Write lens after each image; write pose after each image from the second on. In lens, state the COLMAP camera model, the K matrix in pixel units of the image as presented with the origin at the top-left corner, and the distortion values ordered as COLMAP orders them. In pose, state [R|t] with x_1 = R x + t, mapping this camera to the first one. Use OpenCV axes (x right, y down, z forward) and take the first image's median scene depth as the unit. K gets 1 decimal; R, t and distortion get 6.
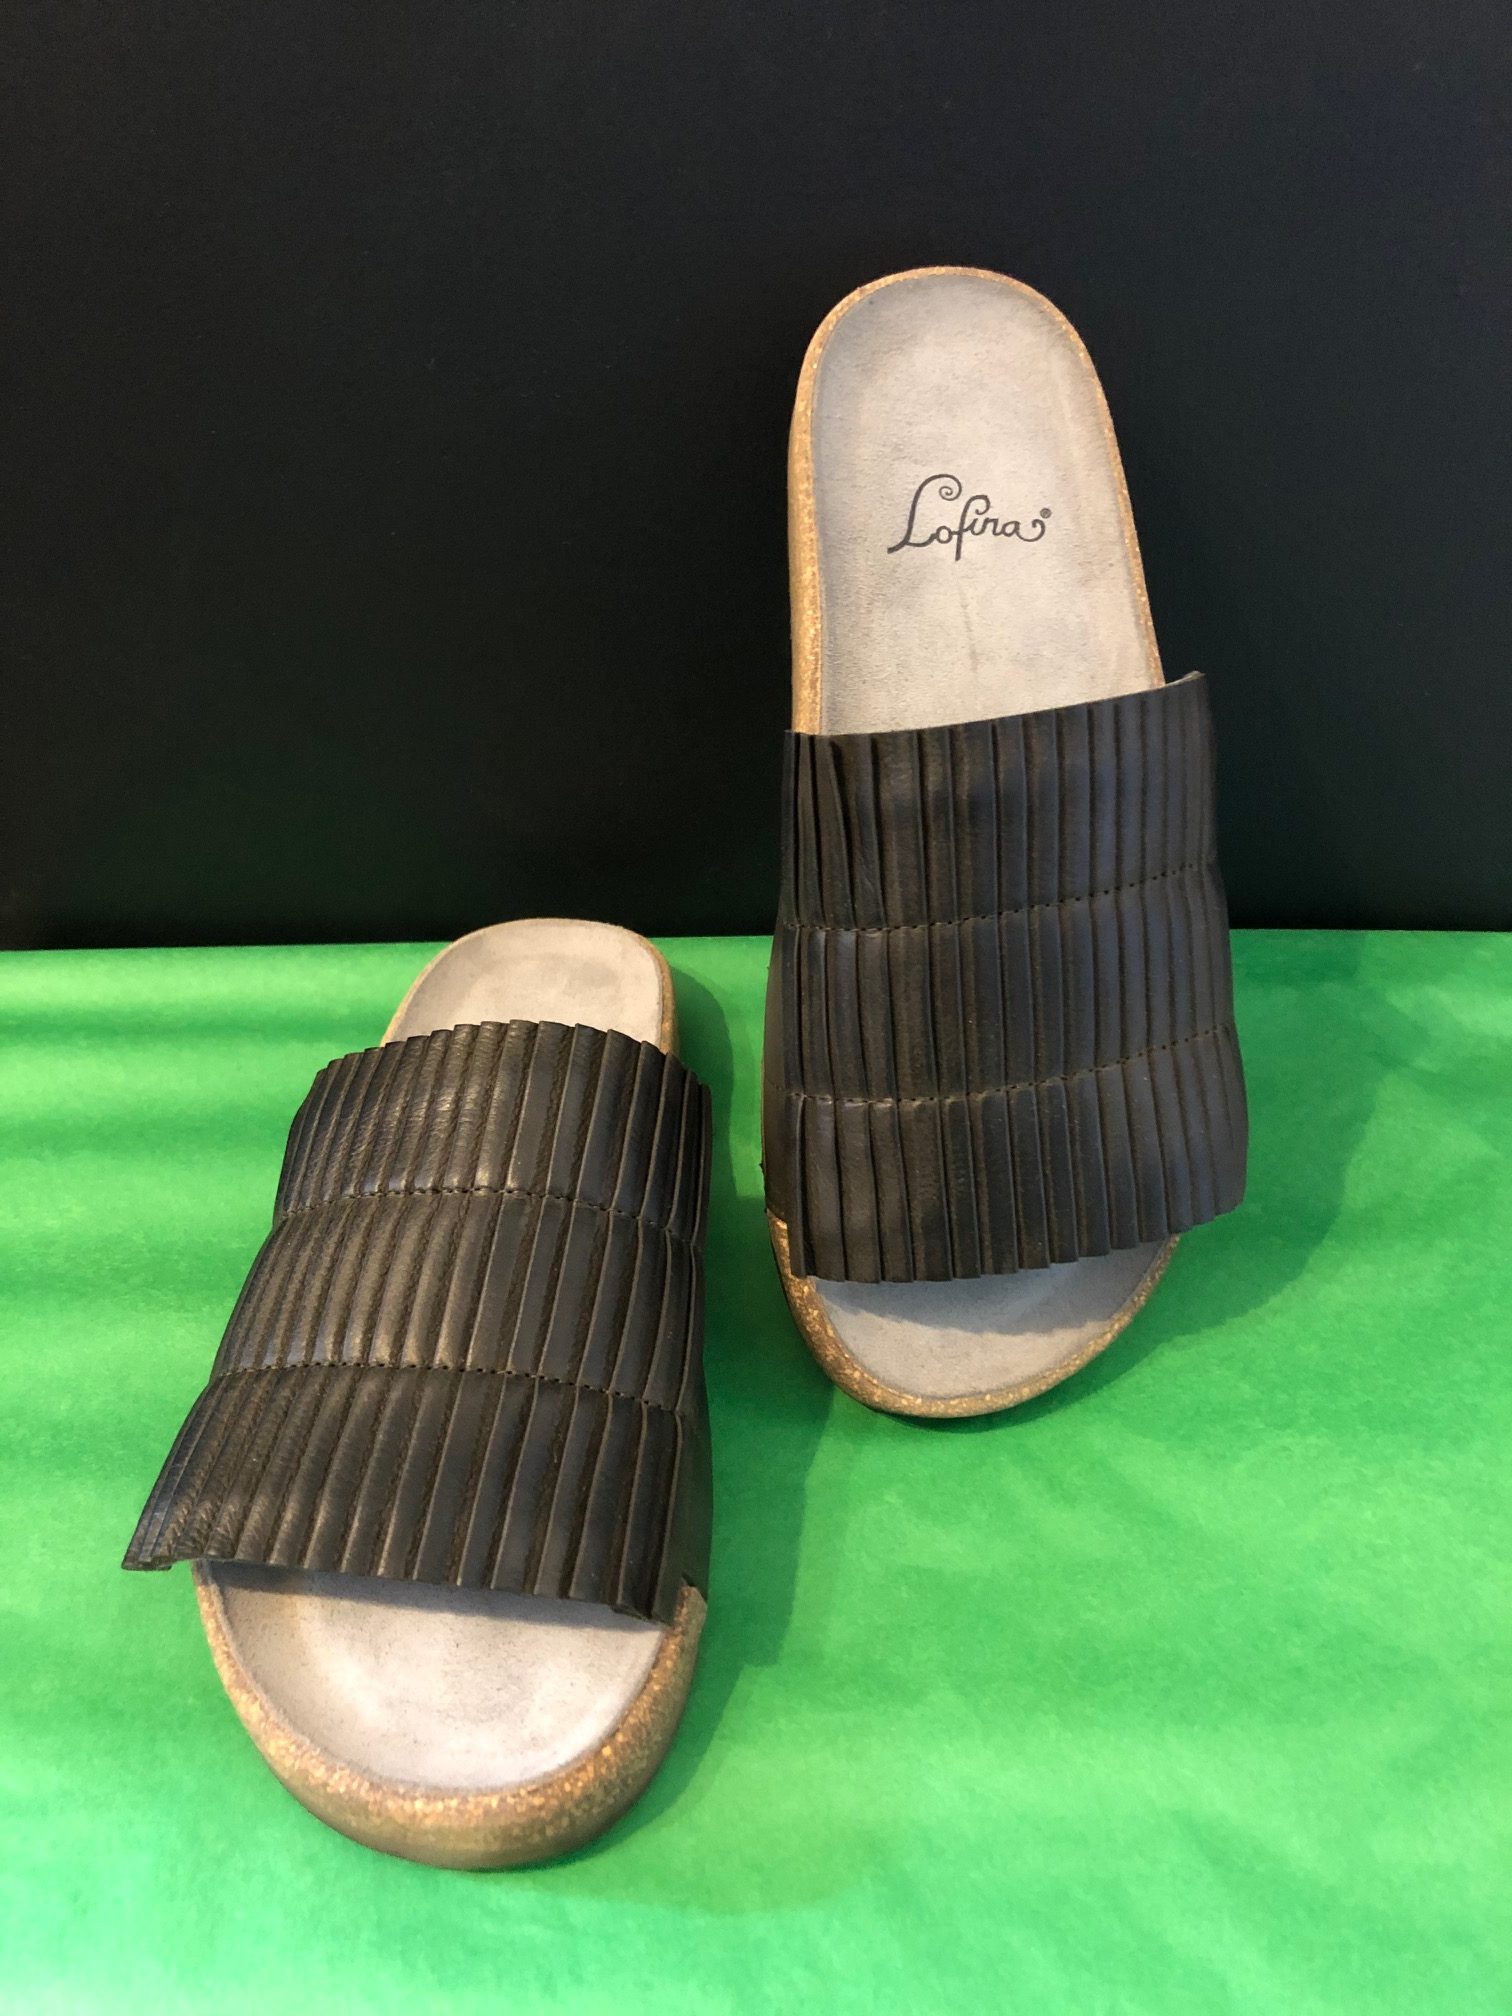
lens RADIAL K [[1656.1, 0, 756.0], [0, 1656.1, 1008.0], [0, 0, 1]] dist [-0.004334, -0.012917]
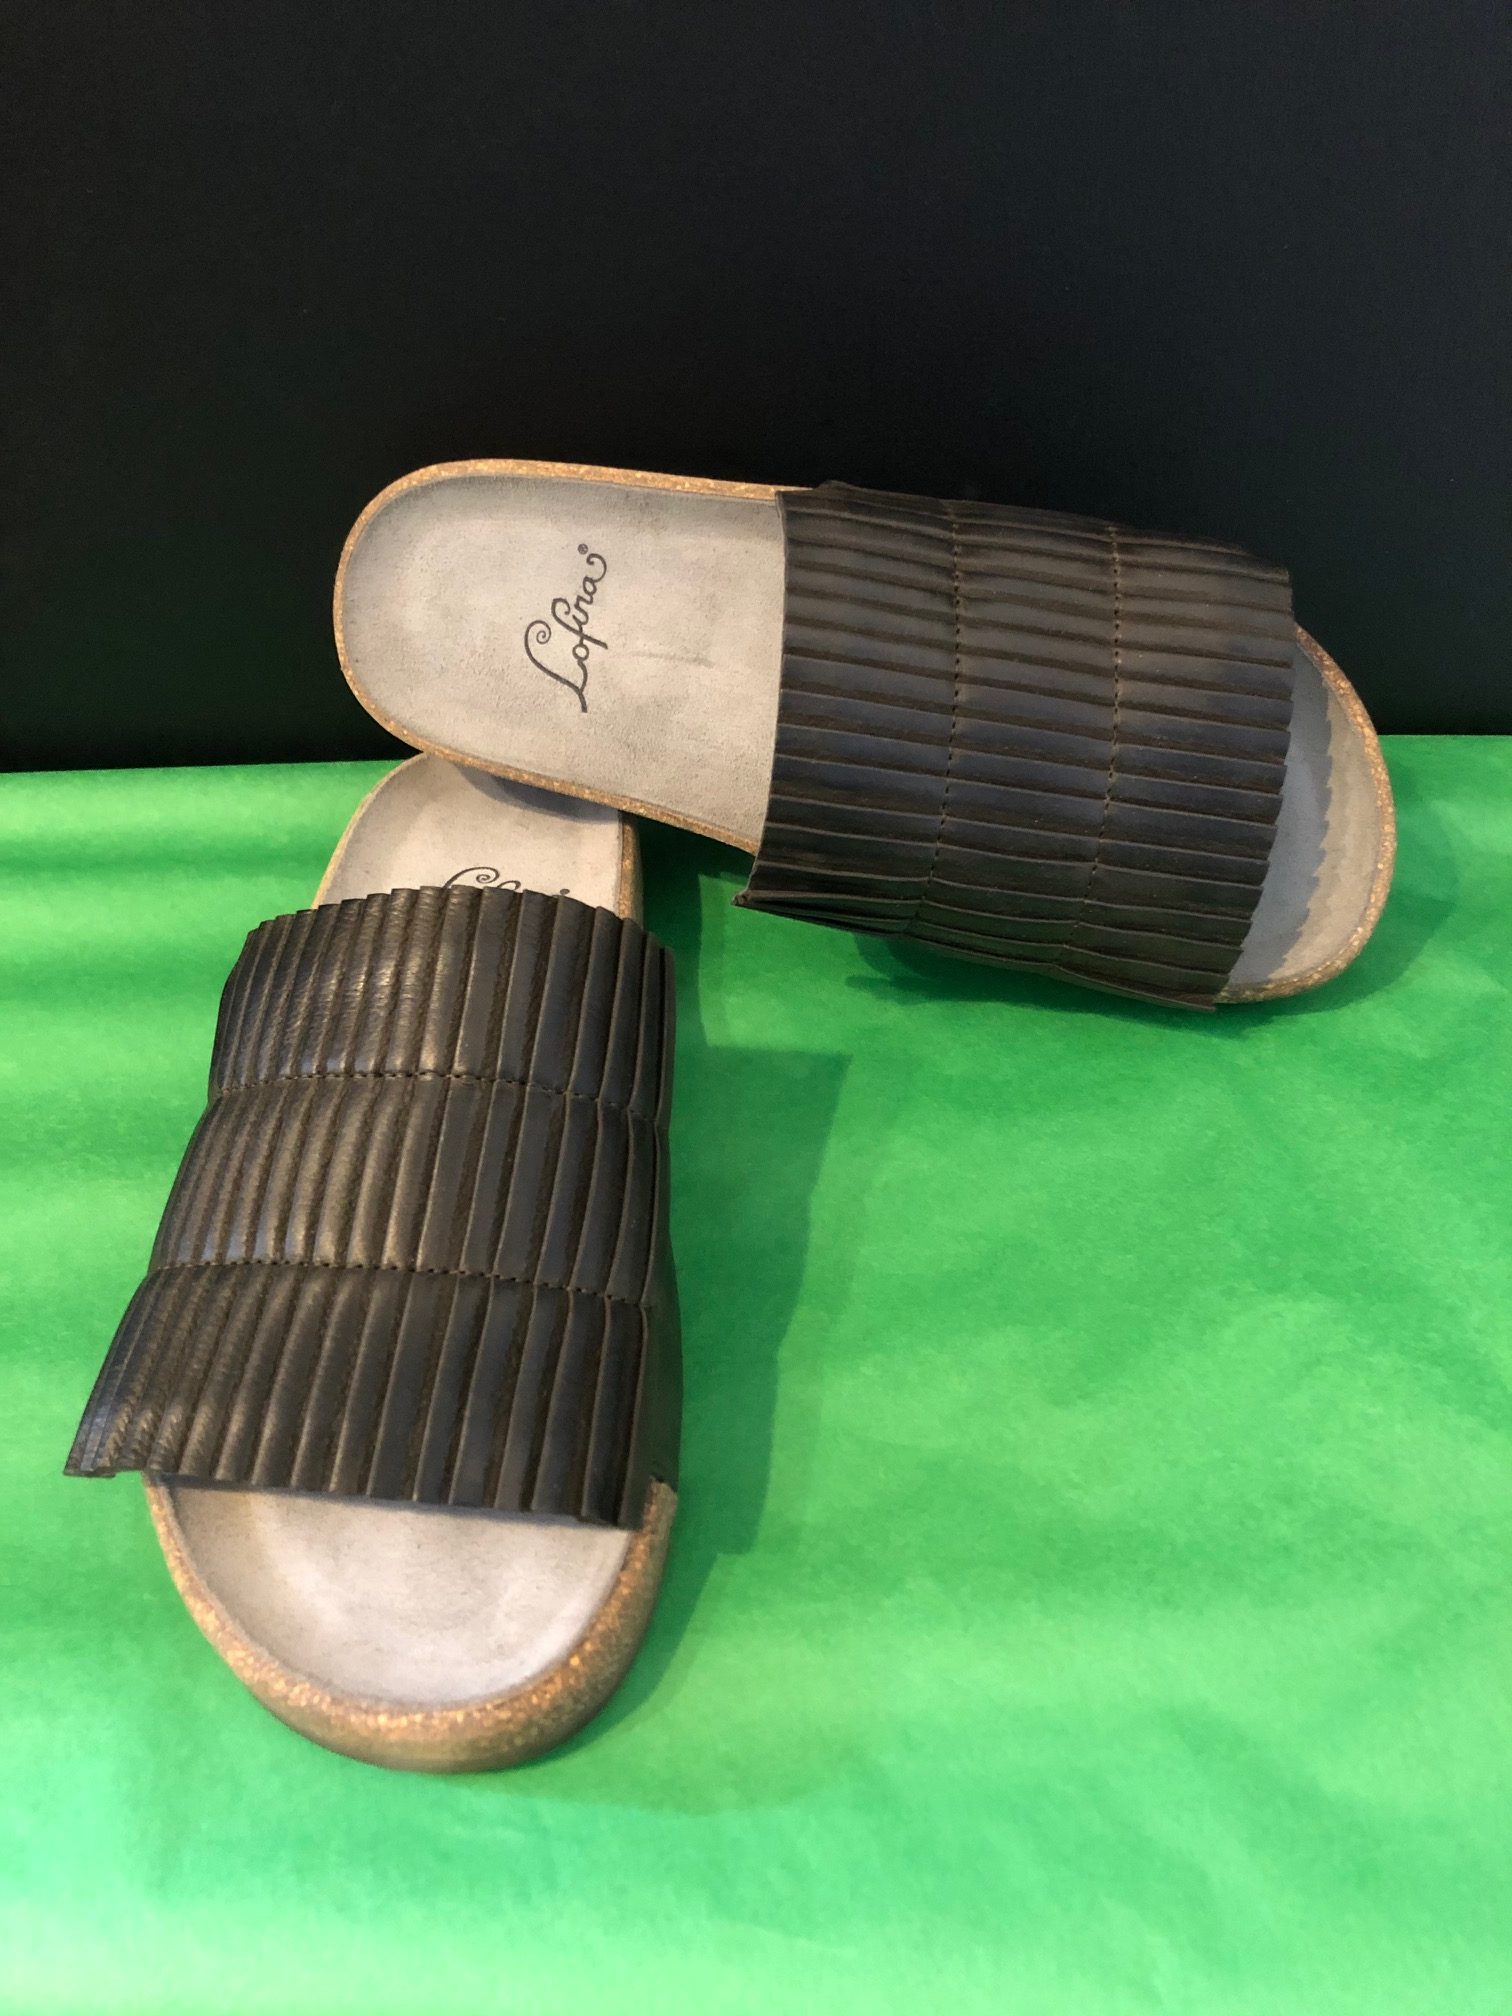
lens RADIAL K [[1656.1, 0, 756.0], [0, 1656.1, 1008.0], [0, 0, 1]] dist [-0.004334, -0.012917]
pose [[0.999851, -0.012637, 0.011721, 0.008472], [0.010669, 0.987862, 0.154966, -0.071549], [-0.013538, -0.154818, 0.987850, 0.091998]]
